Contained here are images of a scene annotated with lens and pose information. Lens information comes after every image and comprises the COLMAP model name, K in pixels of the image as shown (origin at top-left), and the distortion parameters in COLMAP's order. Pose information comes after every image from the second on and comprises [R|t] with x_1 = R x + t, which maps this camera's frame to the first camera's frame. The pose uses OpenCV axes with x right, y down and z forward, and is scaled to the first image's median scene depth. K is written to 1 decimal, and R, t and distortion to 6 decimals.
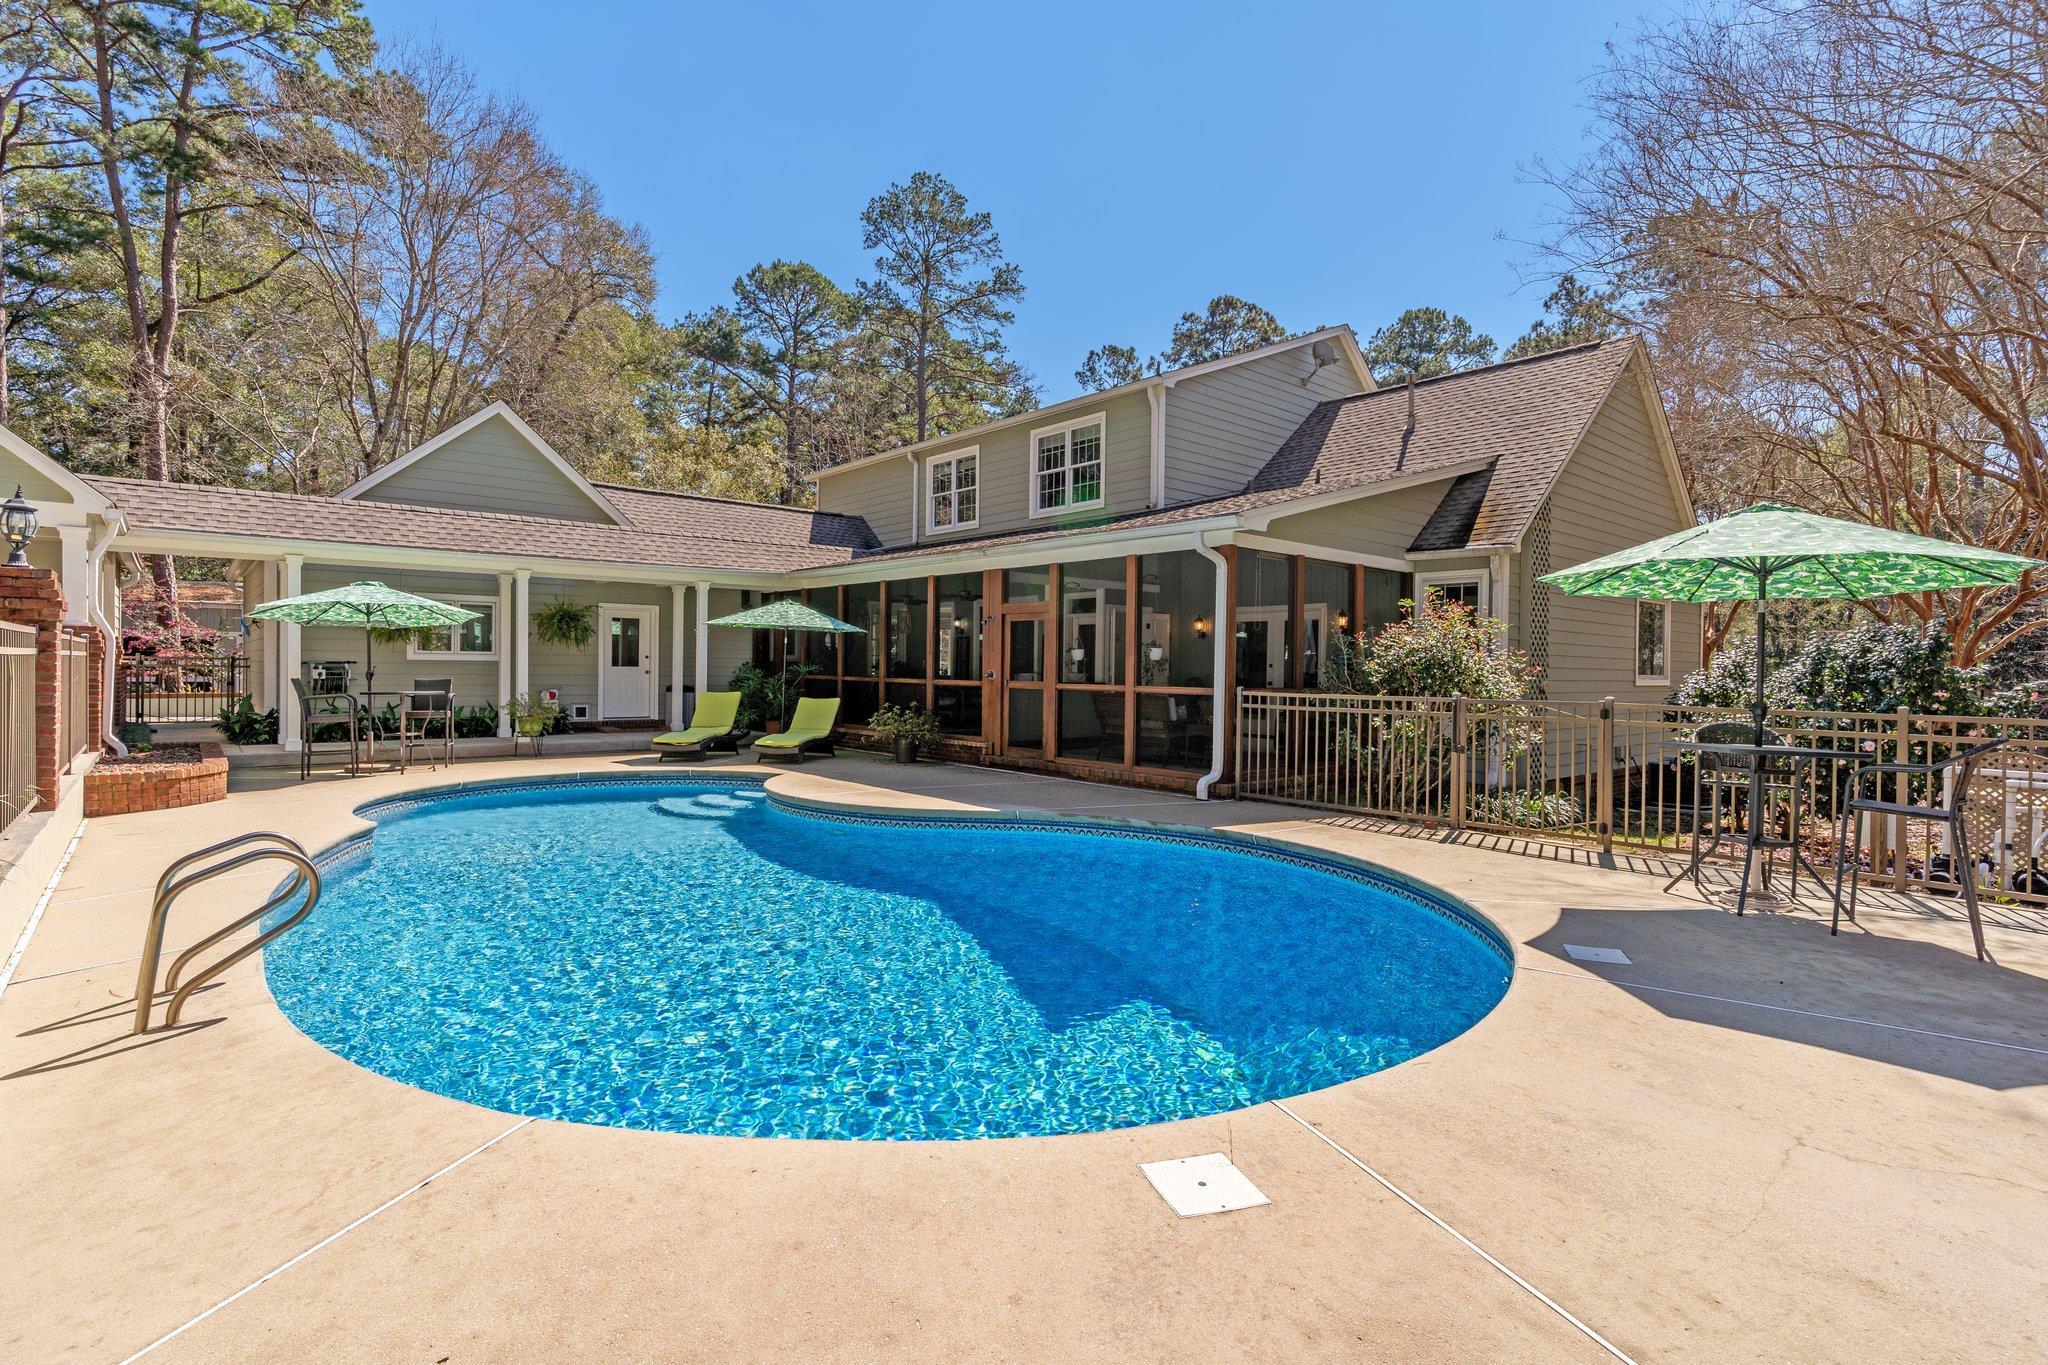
lens RADIAL K [[1023.1, 0, 1024.0], [0, 1023.1, 682.5], [0, 0, 1]] dist [0.014982, -0.000260]
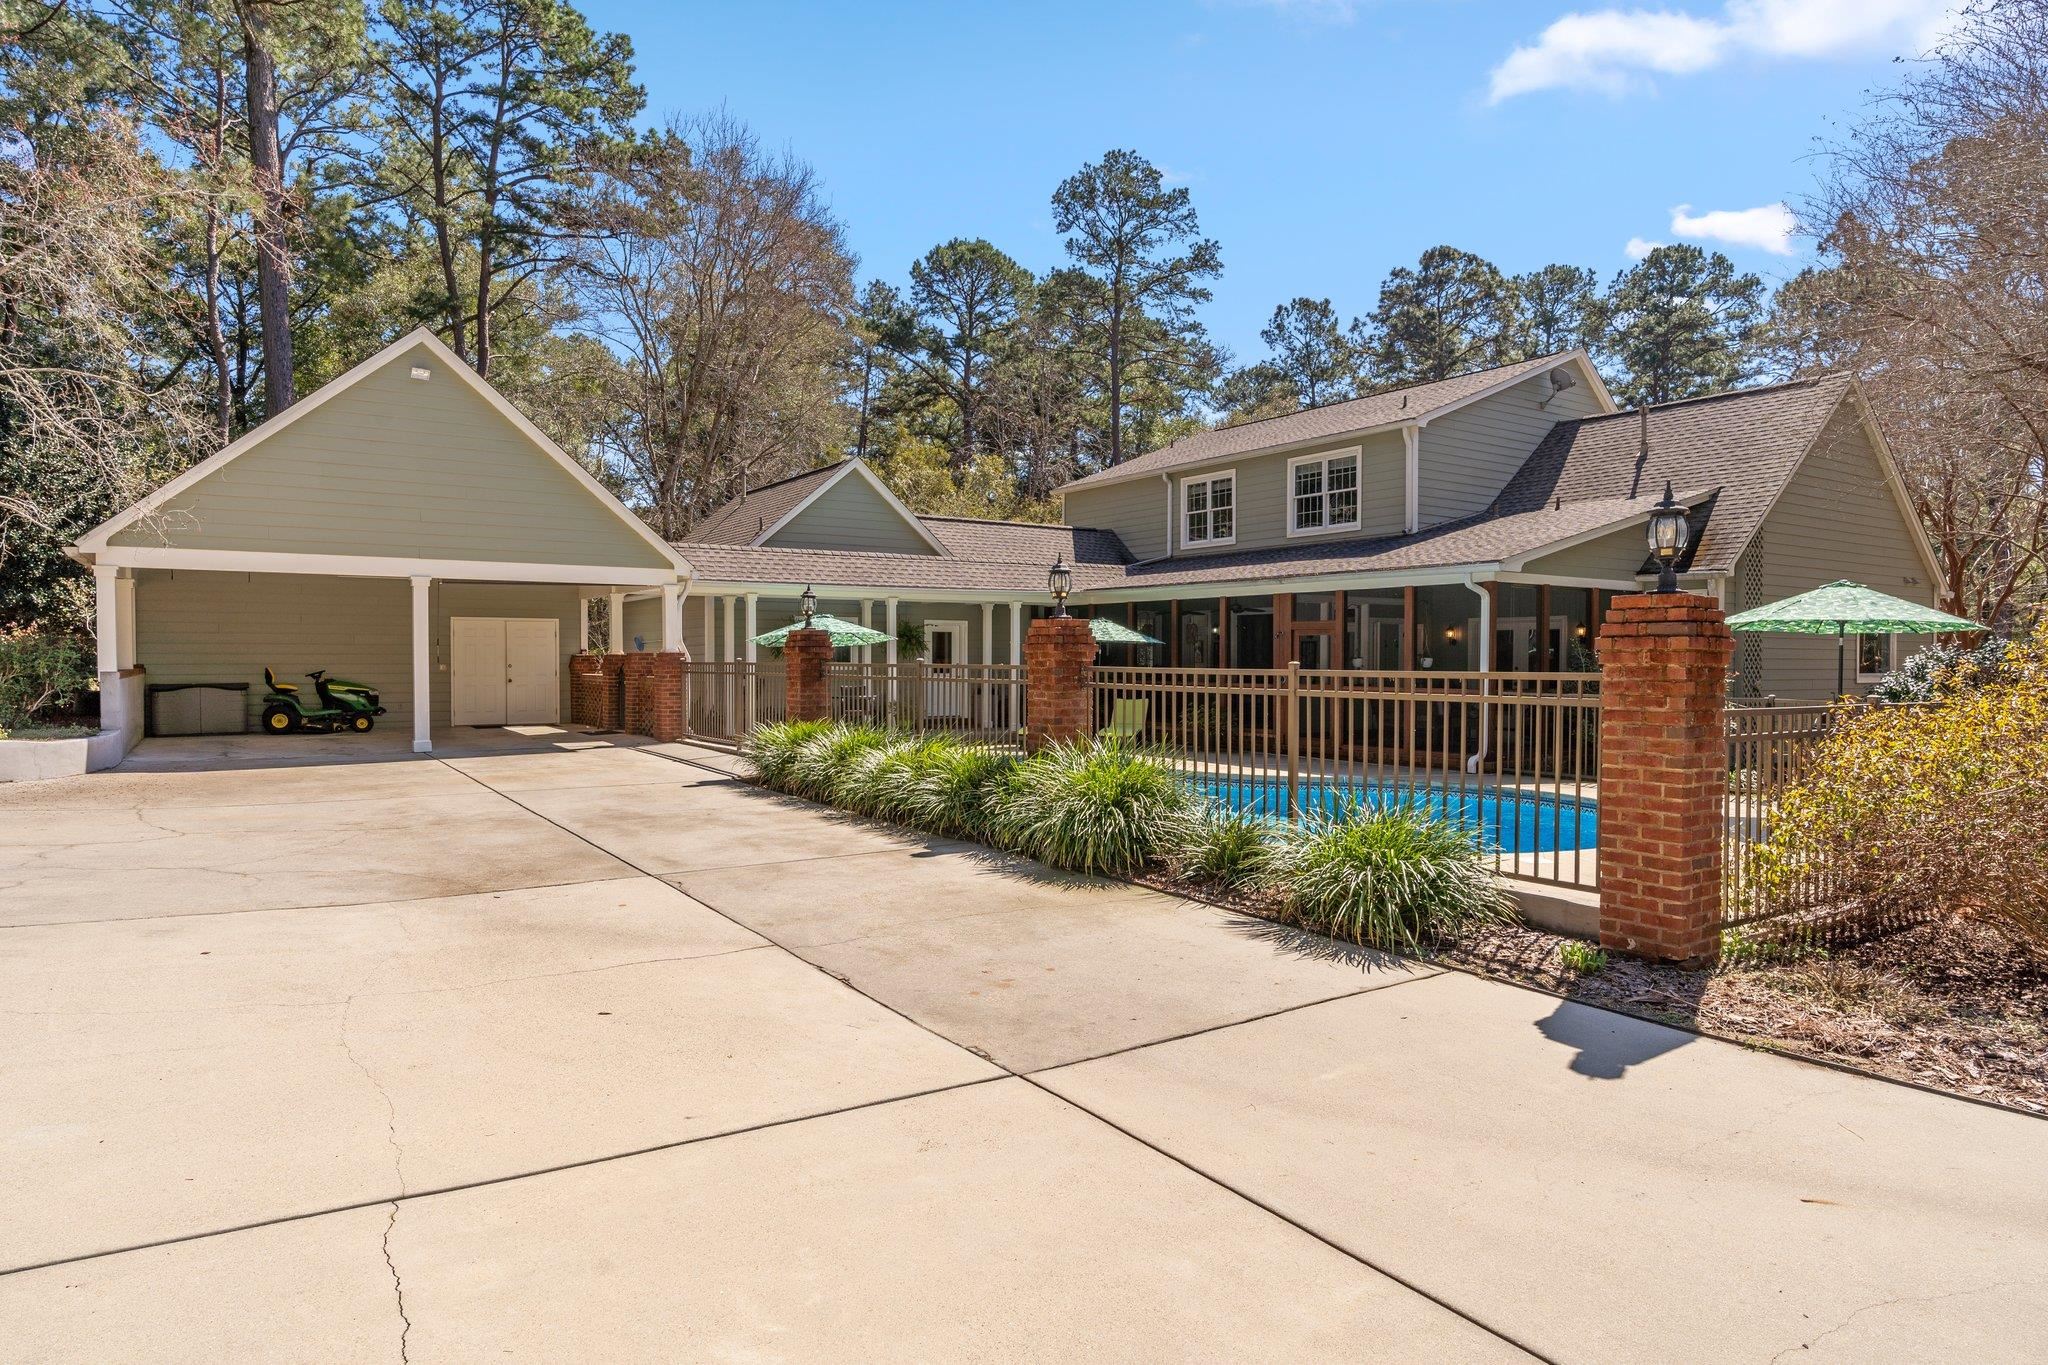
lens RADIAL K [[1192.0, 0, 1024.0], [0, 1192.0, 682.5], [0, 0, 1]] dist [-0.003836, -0.000329]
pose [[0.990726, -0.007259, -0.135684, -0.072281], [0.007675, 0.999967, 0.002543, -0.004495], [0.135661, -0.003561, 0.990749, -0.231150]]
